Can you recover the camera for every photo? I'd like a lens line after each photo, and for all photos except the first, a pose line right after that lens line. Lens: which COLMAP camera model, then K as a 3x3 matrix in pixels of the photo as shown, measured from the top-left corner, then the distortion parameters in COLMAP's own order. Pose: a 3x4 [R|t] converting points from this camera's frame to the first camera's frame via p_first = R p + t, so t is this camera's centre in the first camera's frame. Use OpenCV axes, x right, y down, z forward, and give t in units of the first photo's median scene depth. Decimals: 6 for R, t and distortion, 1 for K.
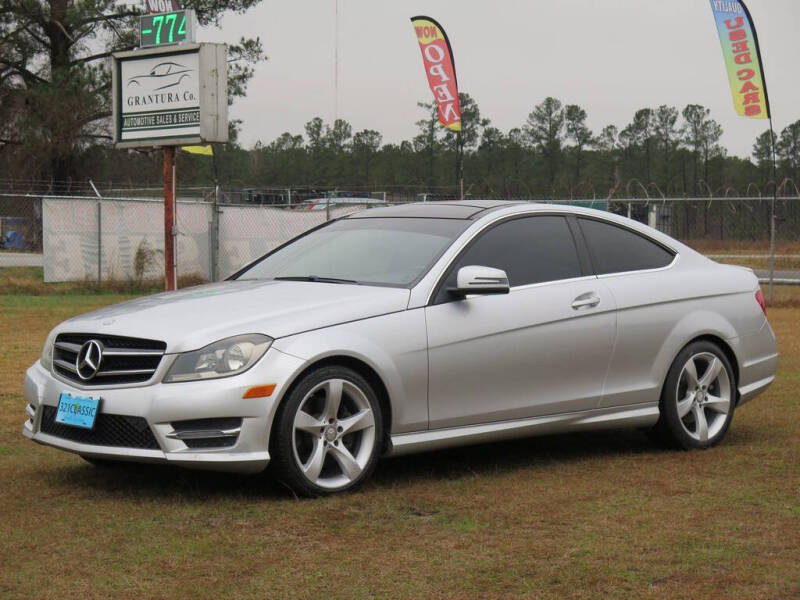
lens RADIAL K [[1836.7, 0, 400.0], [0, 1836.7, 300.0], [0, 0, 1]] dist [0.030341, -0.305136]
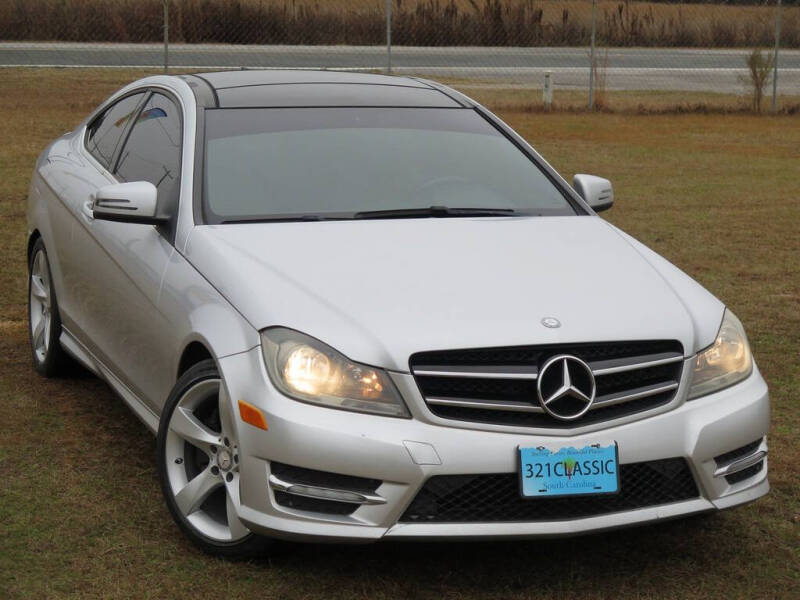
lens RADIAL K [[1893.1, 0, 418.0], [0, 1893.1, 298.1], [0, 0, 1]] dist [0.055152, -0.120196]
pose [[0.394572, -0.145452, 0.907280, -0.767960], [0.012219, 0.988135, 0.153100, -0.096513], [-0.918784, -0.049323, 0.391668, 0.794425]]
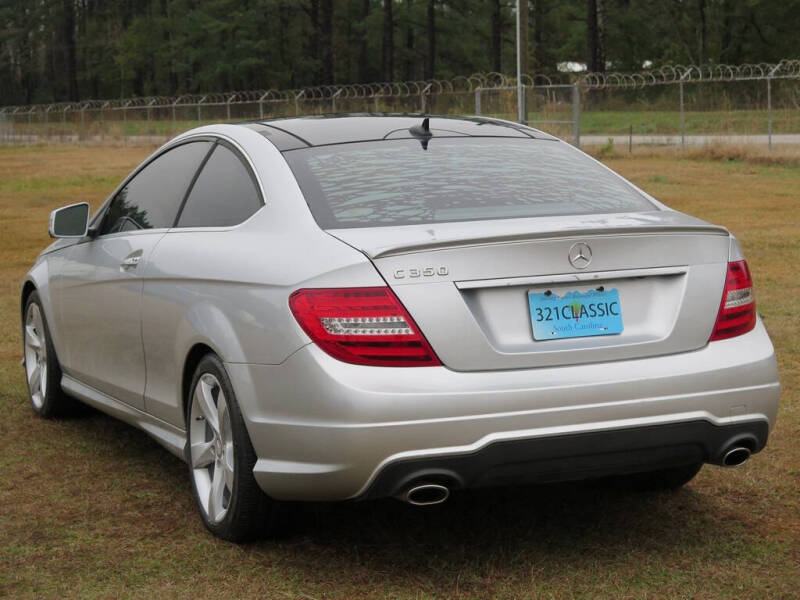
lens RADIAL K [[1836.7, 0, 400.0], [0, 1836.7, 300.0], [0, 0, 1]] dist [0.030341, -0.305136]
pose [[-0.357780, 0.104116, -0.927983, 0.836315], [-0.006356, 0.993470, 0.113914, -0.076417], [0.933784, 0.046654, -0.354782, 1.535451]]
